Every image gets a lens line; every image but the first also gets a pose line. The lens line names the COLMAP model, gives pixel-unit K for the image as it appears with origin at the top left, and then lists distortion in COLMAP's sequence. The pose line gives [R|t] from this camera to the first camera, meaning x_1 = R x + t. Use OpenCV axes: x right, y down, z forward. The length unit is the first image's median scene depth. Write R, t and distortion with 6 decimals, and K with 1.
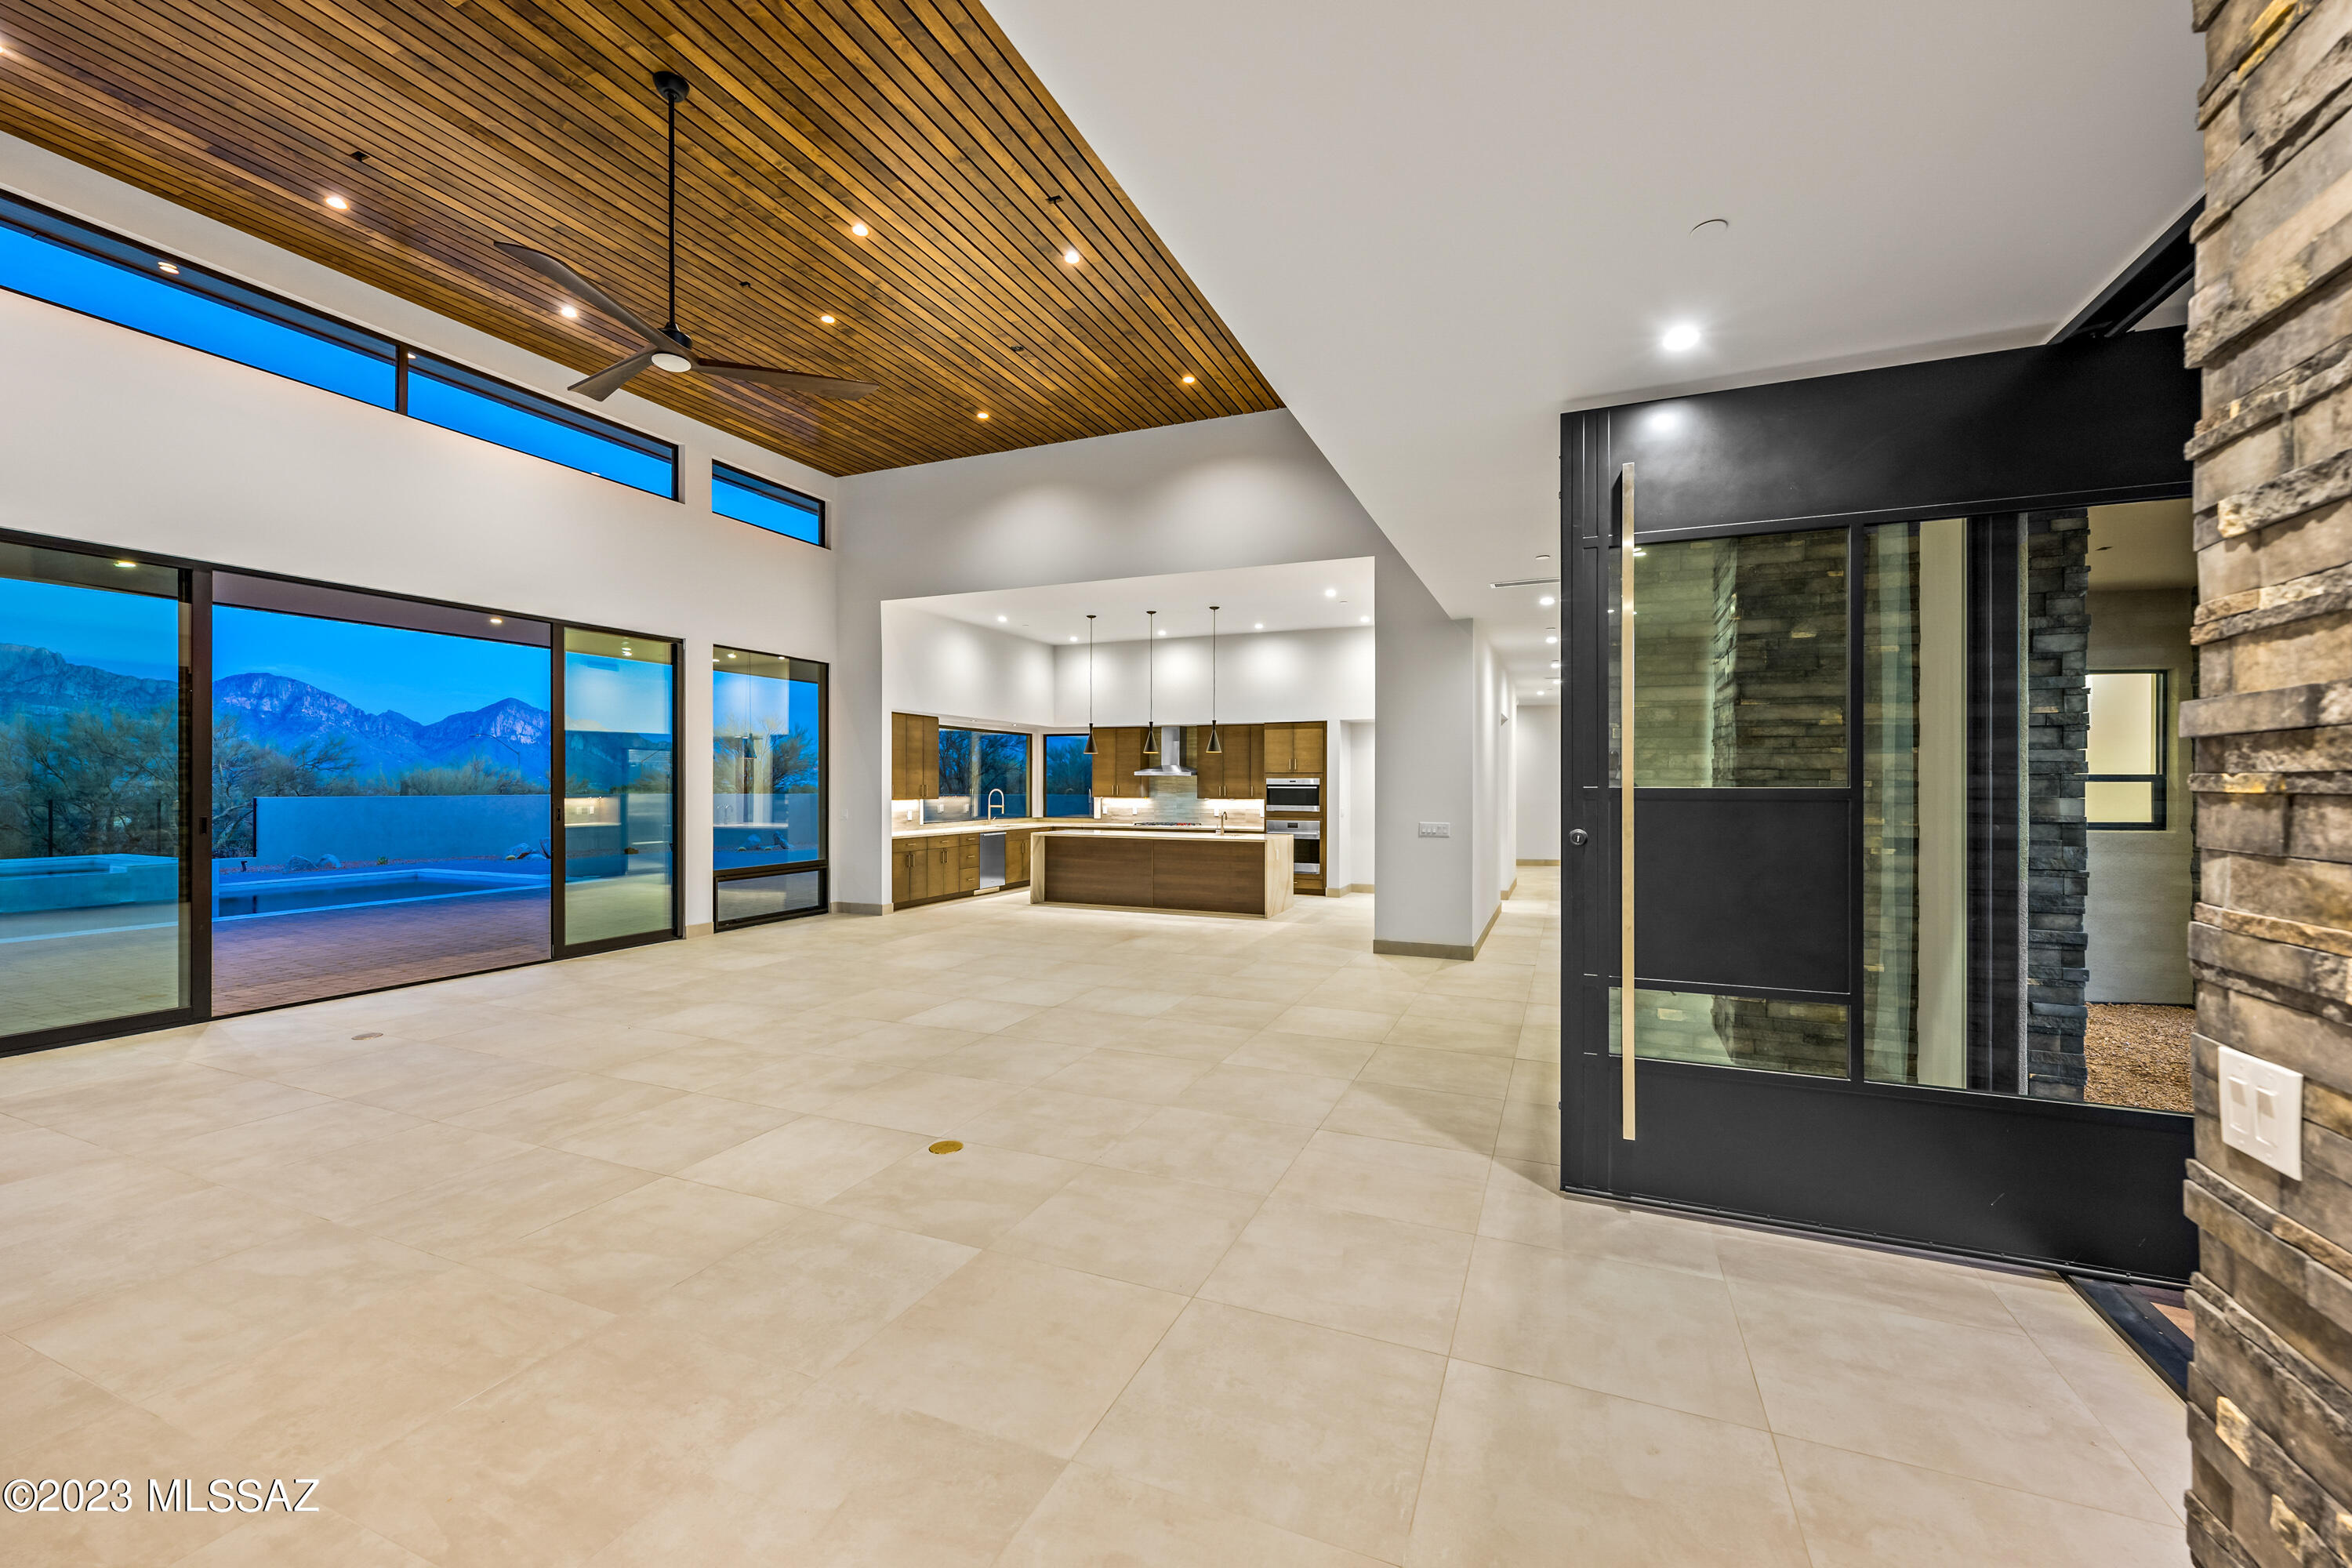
lens RADIAL K [[948.8, 0, 1173.7], [0, 948.8, 790.3], [0, 0, 1]] dist [-0.000311, 0.000147]
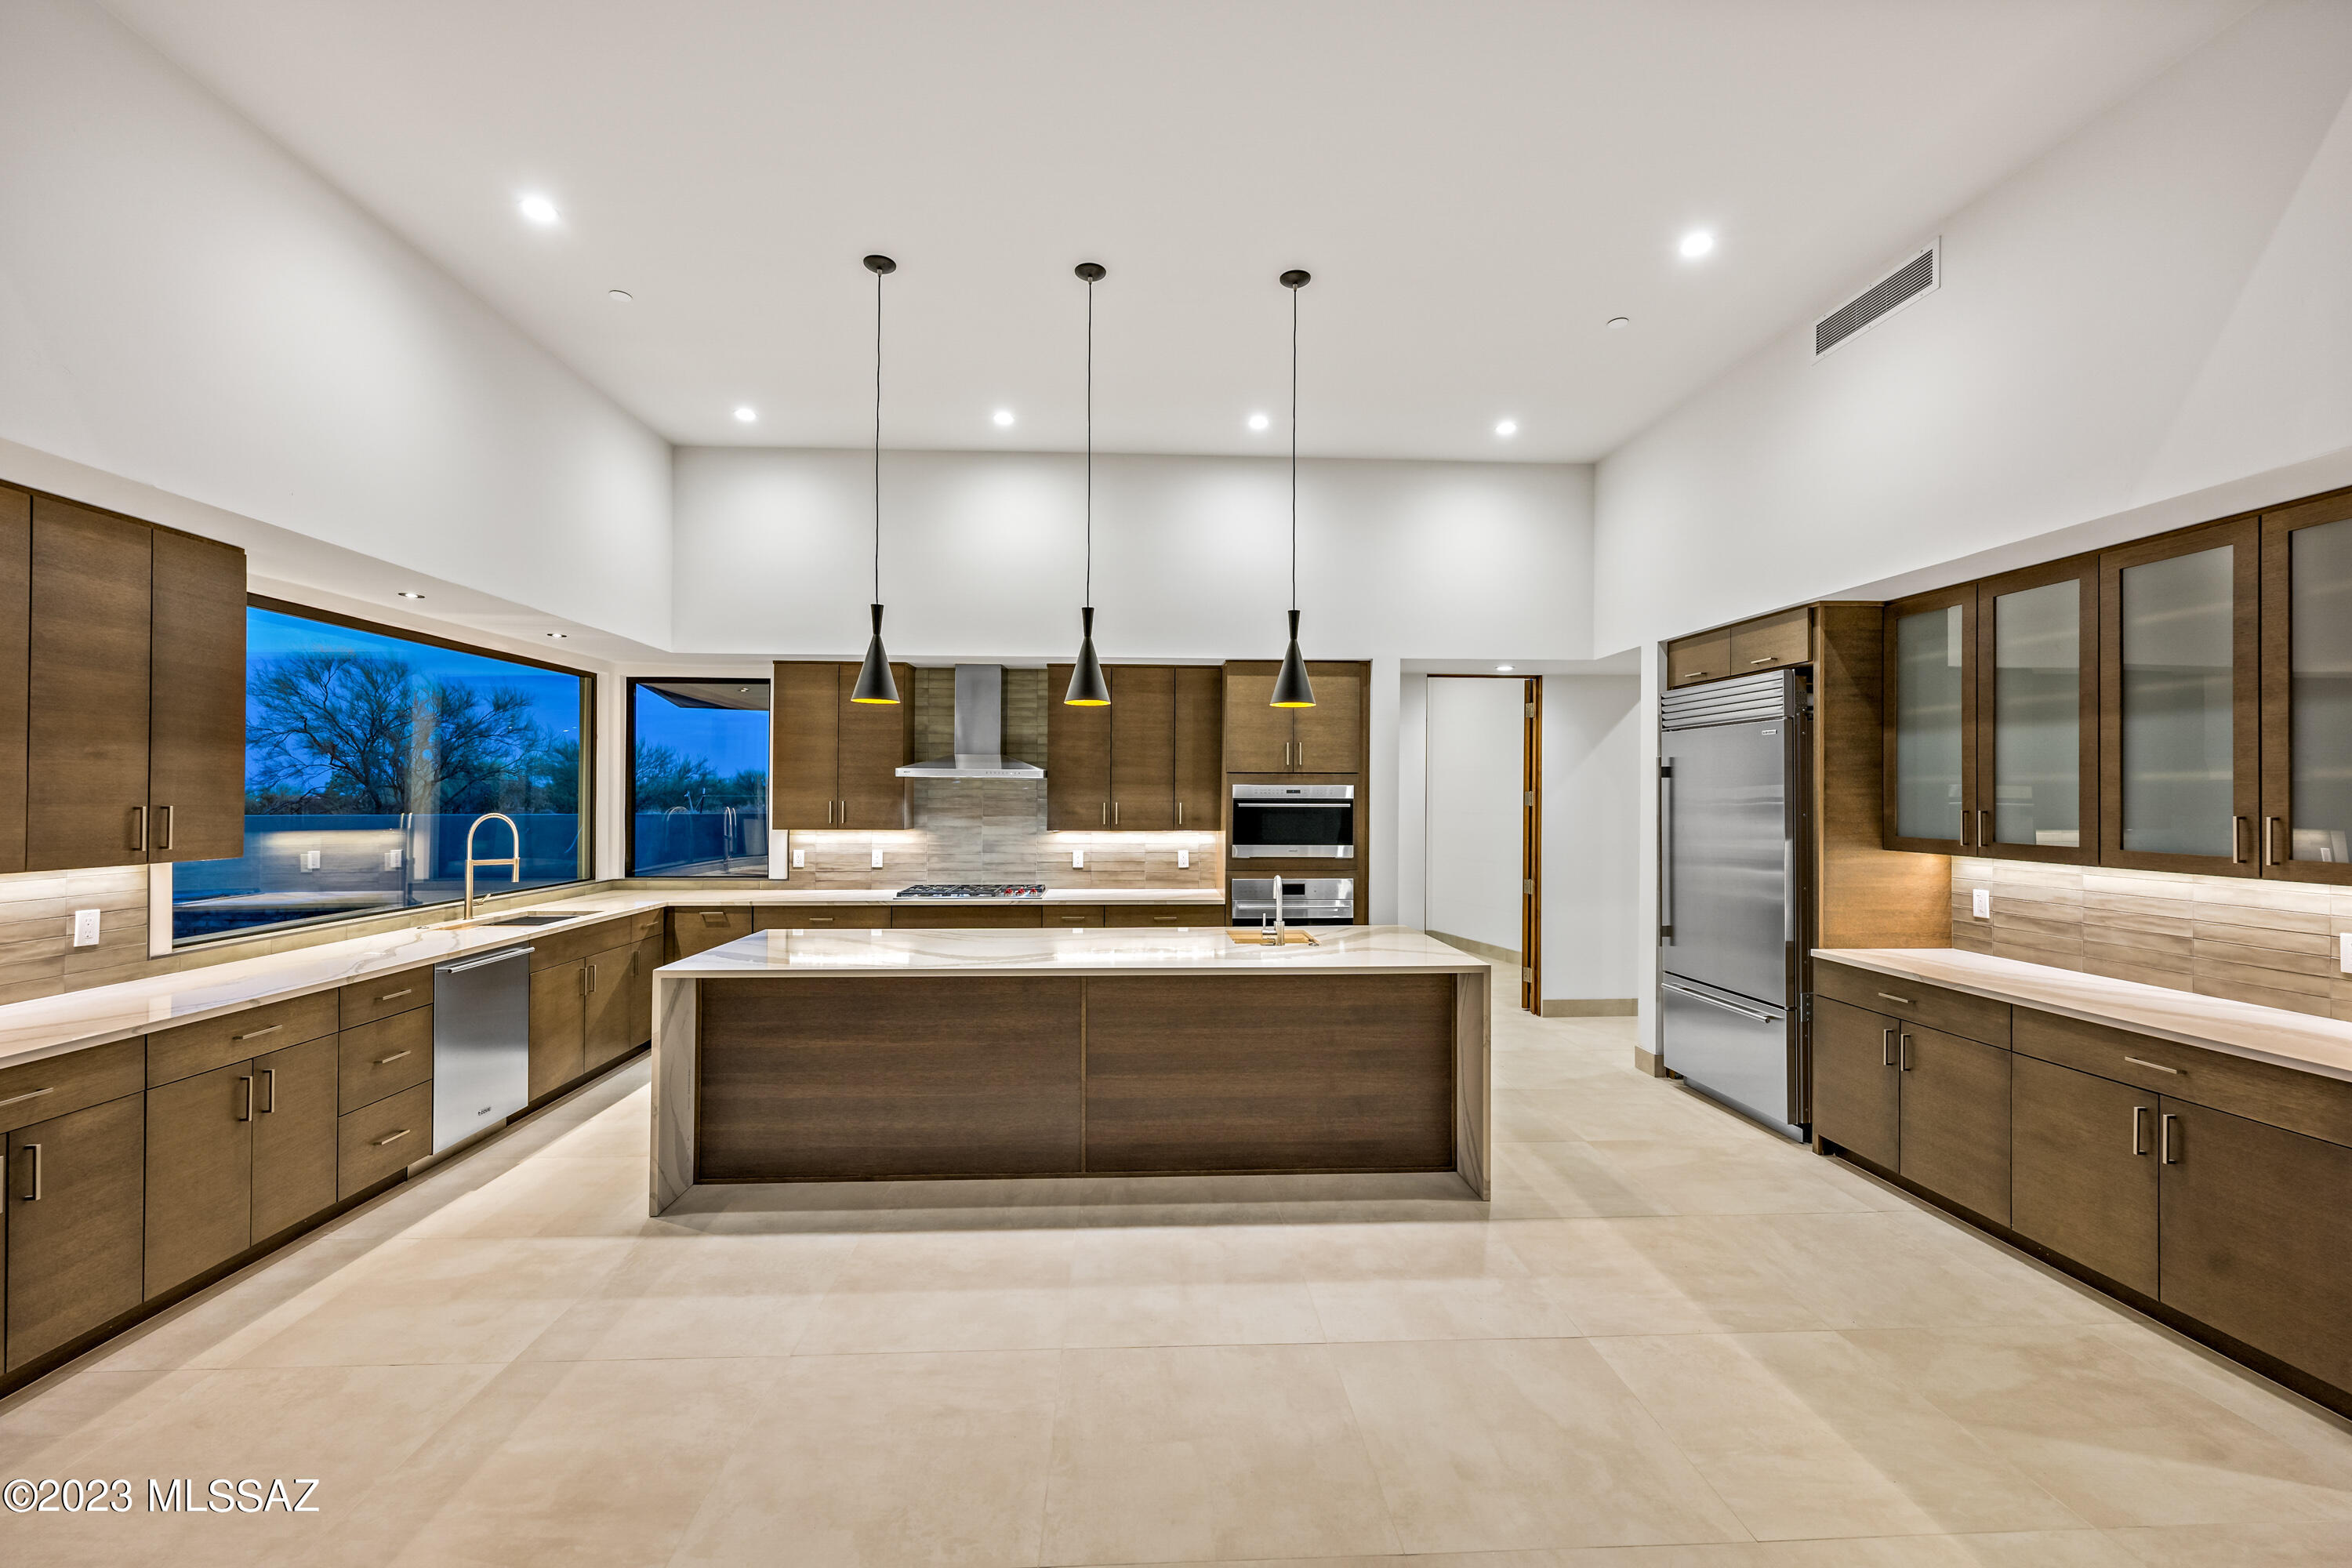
lens RADIAL K [[948.8, 0, 1168.0], [0, 948.8, 788.8], [0, 0, 1]] dist [-0.000311, 0.000147]
pose [[0.899079, 0.001555, 0.437784, -0.142805], [0.003604, 0.999934, -0.010952, -0.006562], [-0.437772, 0.011425, 0.899013, 0.704661]]
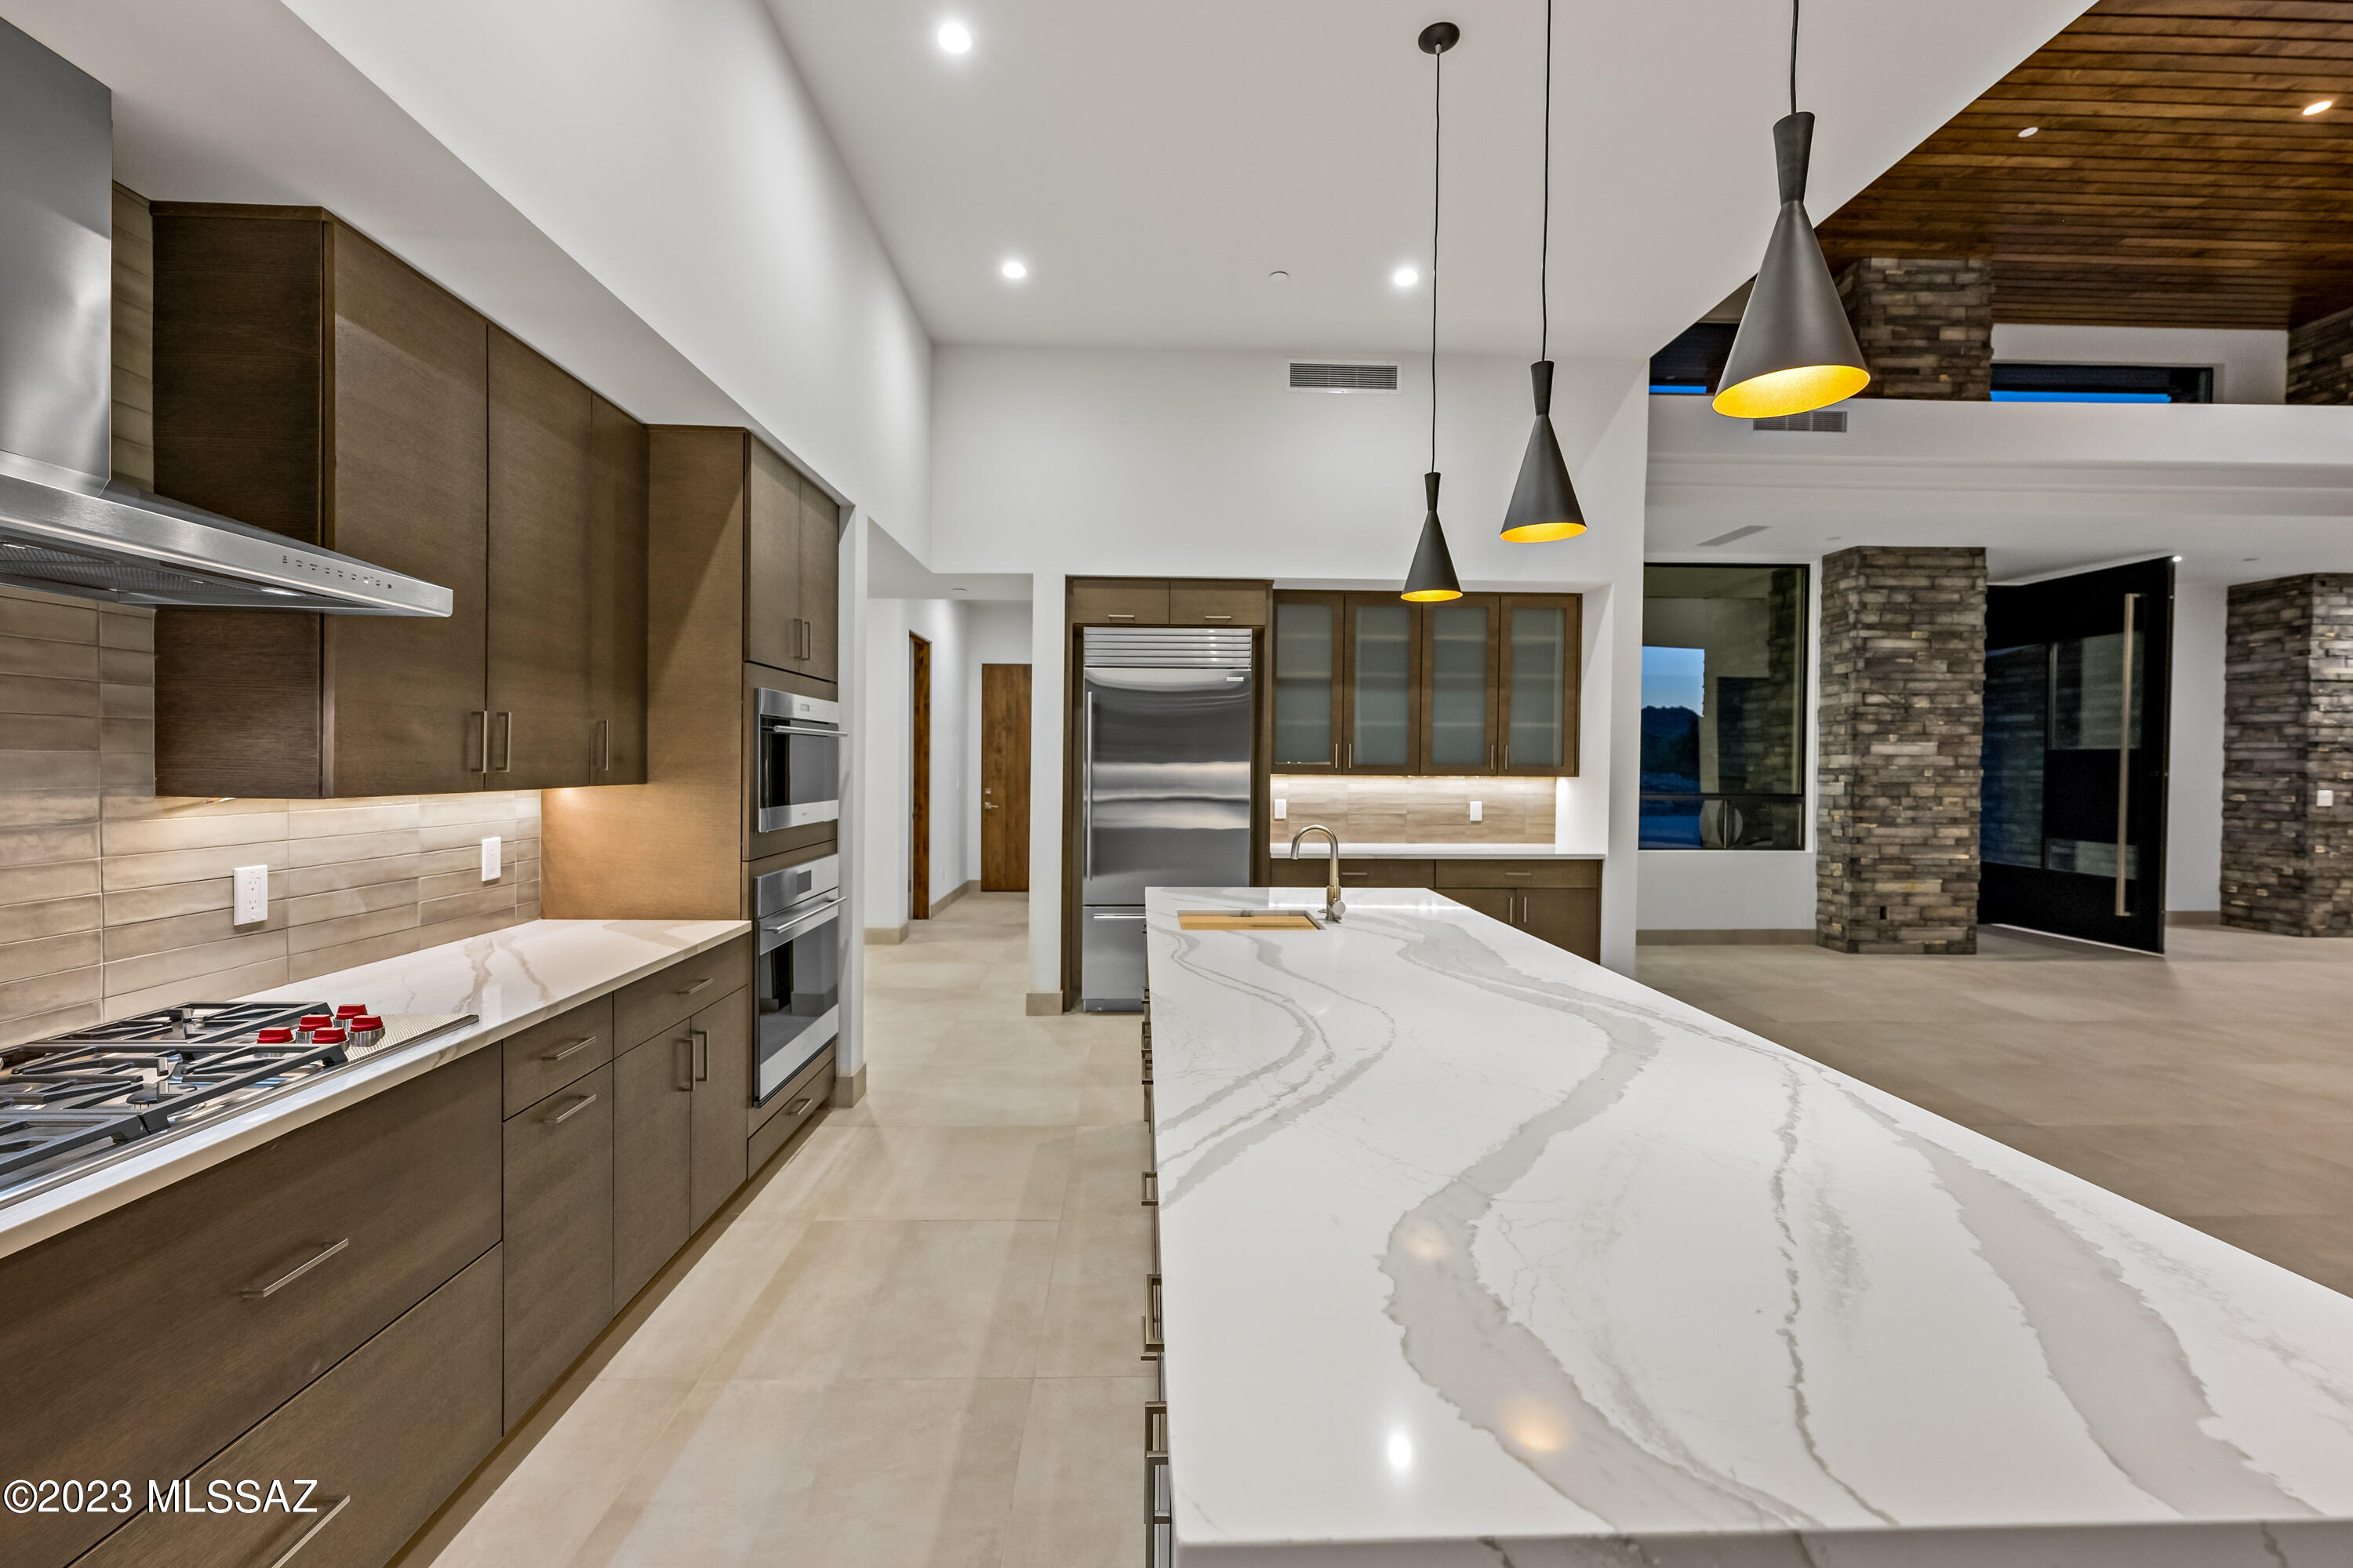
lens RADIAL K [[949.3, 0, 1174.9], [0, 949.3, 770.2], [0, 0, 1]] dist [-0.000311, 0.000147]
pose [[-0.421739, -0.017186, 0.906554, -0.158396], [-0.000827, 0.999827, 0.018569, 0.002760], [-0.906717, 0.007081, -0.421681, 1.153067]]
